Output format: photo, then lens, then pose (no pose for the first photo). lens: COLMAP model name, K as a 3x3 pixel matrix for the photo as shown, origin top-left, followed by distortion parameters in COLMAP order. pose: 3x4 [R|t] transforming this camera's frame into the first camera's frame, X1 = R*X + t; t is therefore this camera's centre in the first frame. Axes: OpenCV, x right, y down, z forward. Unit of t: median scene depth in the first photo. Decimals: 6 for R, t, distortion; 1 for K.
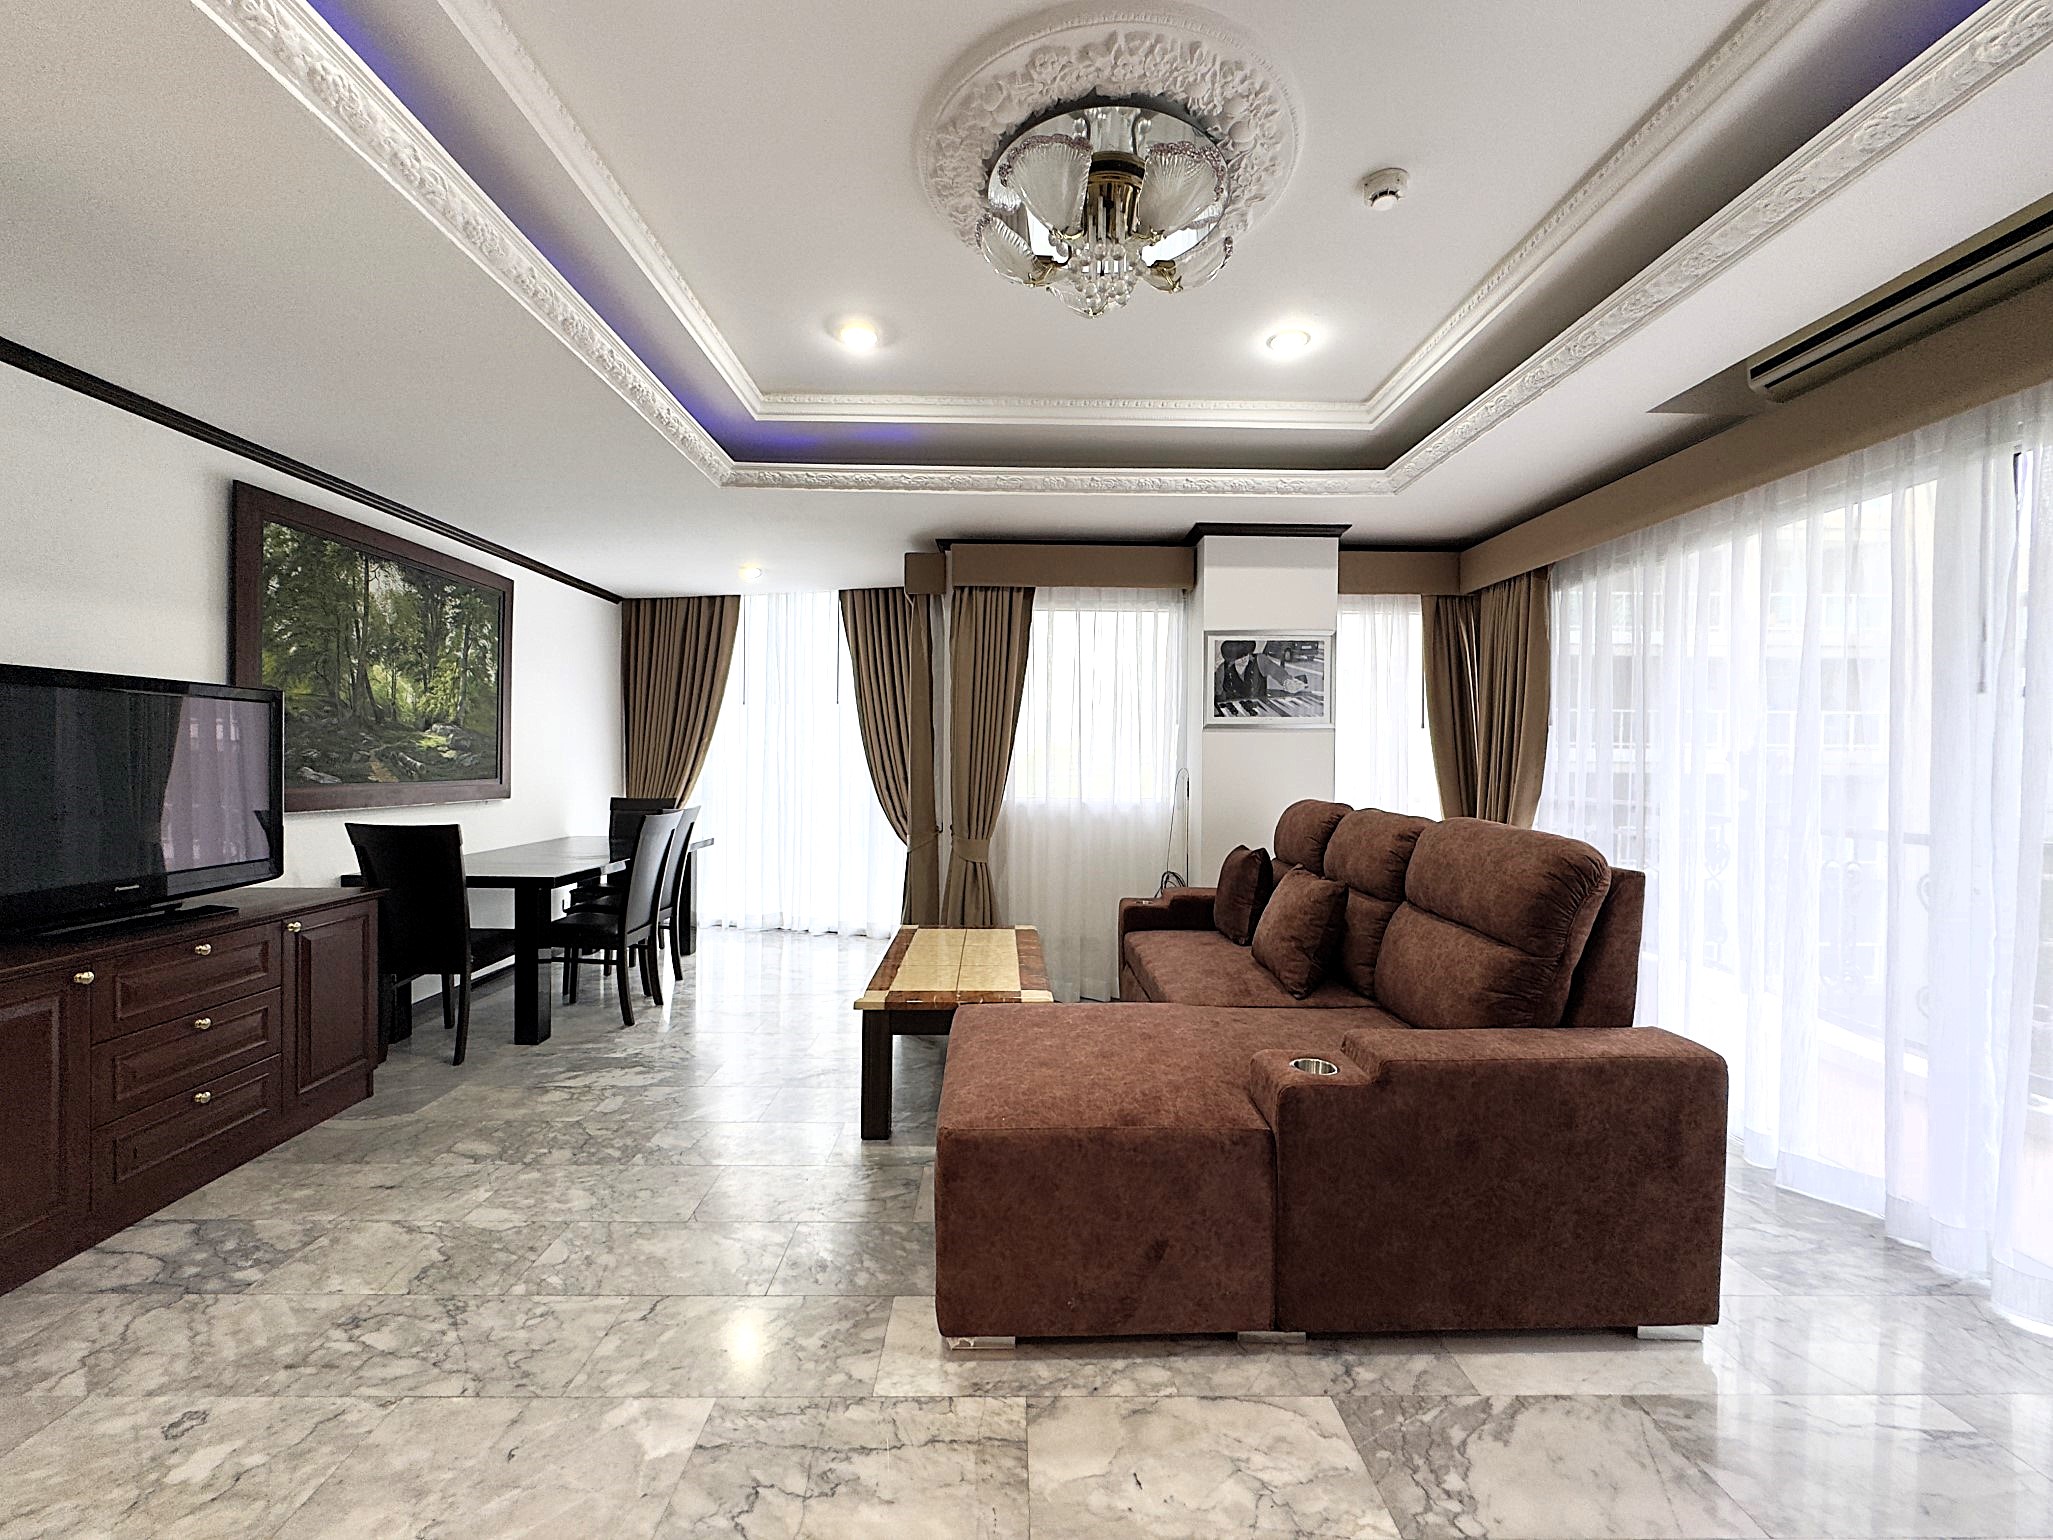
lens RADIAL K [[820.1, 0, 1023.5], [0, 820.1, 768.5], [0, 0, 1]] dist [-0.003741, -0.000228]
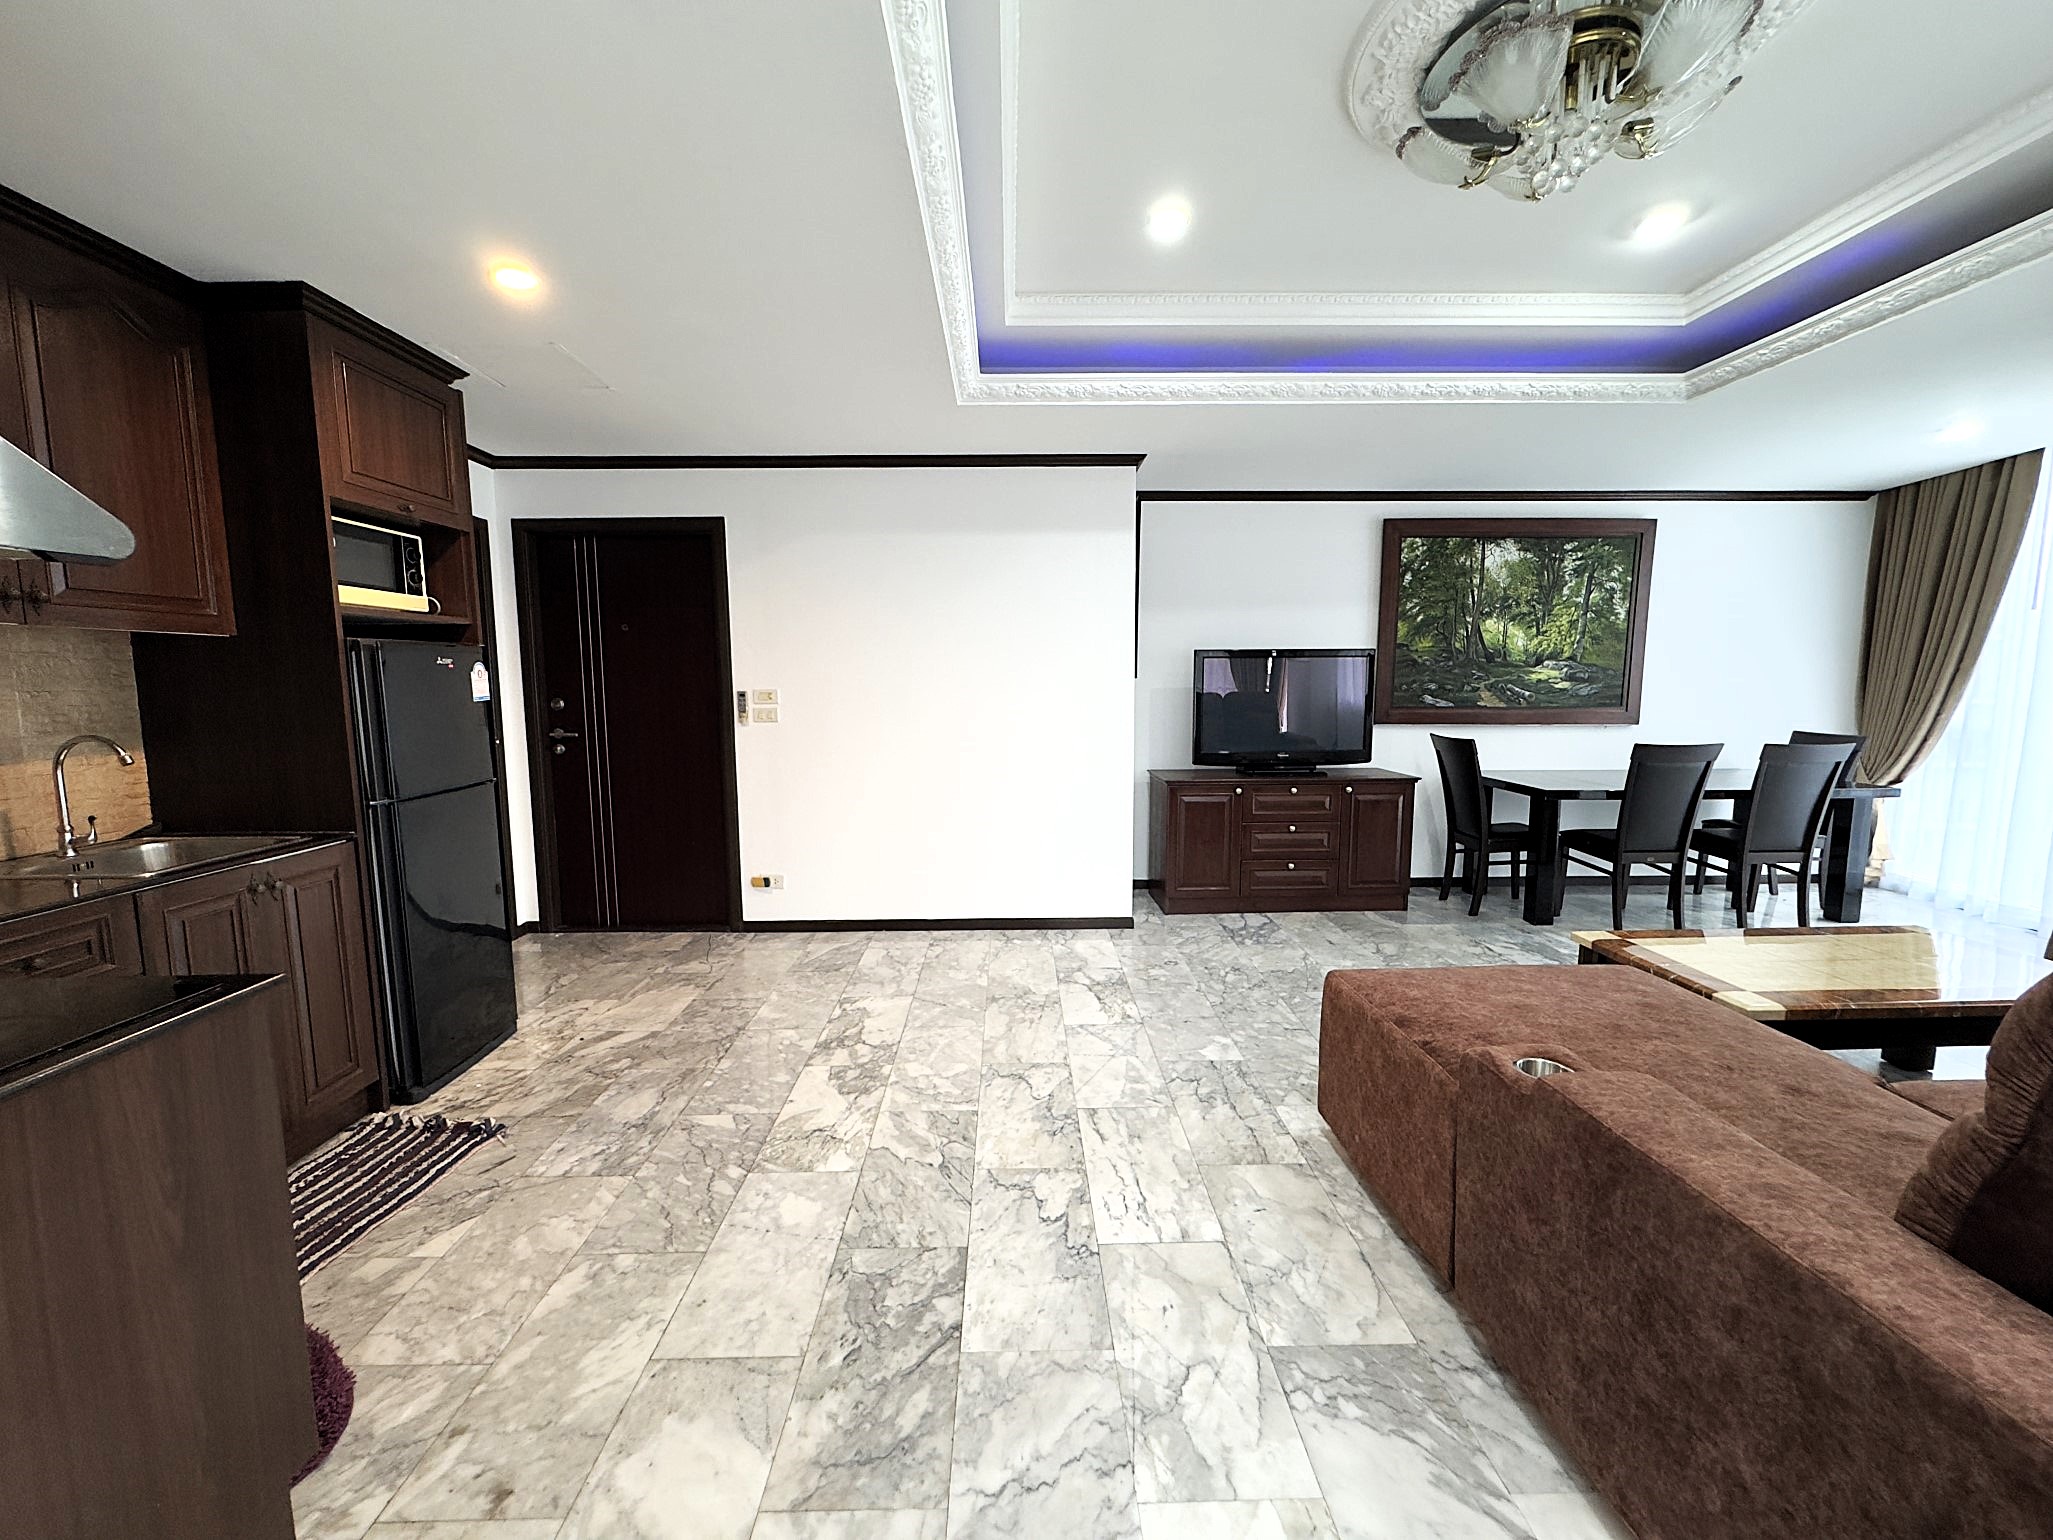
lens RADIAL K [[820.1, 0, 1023.5], [0, 820.1, 768.5], [0, 0, 1]] dist [-0.003741, -0.000228]
pose [[-0.001551, 0.101192, -0.994866, 0.597789], [-0.005337, 0.994852, 0.101199, -0.014883], [0.999985, 0.005467, -0.001003, 0.235939]]
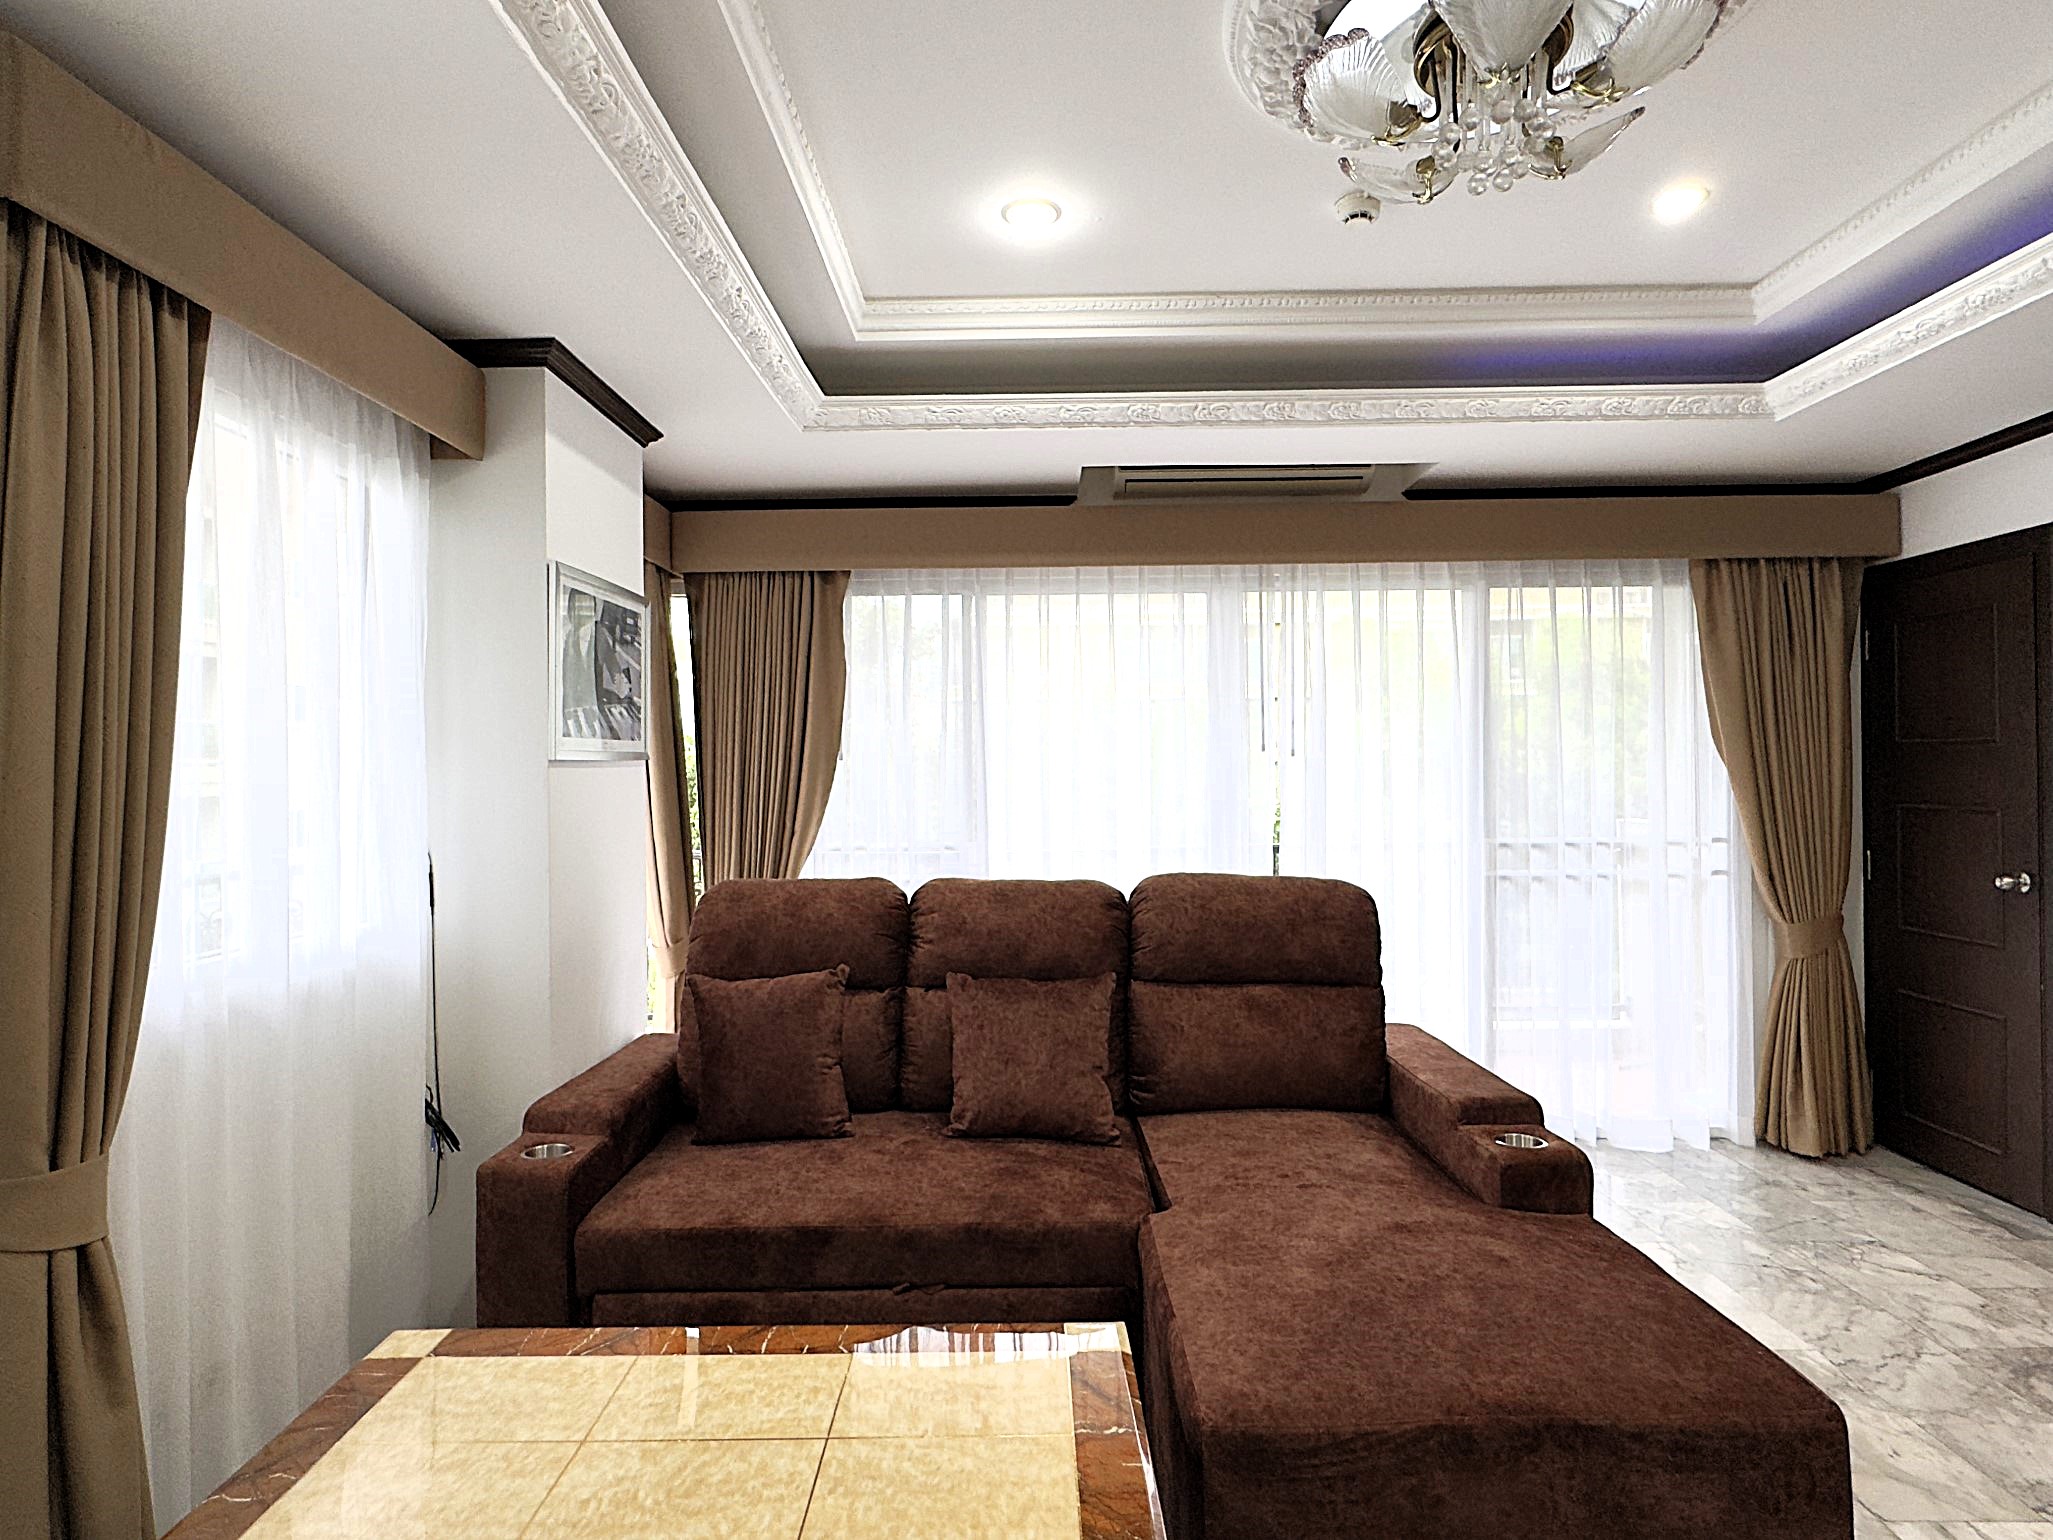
lens RADIAL K [[1109.7, 0, 1026.5], [0, 1109.7, 770.0], [0, 0, 1]] dist [0.000519, 0.000594]
pose [[0.022832, -0.003972, 0.999731, -0.488707], [0.021960, 0.999753, 0.003471, -0.044020], [-0.999498, 0.021875, 0.022914, 0.788907]]
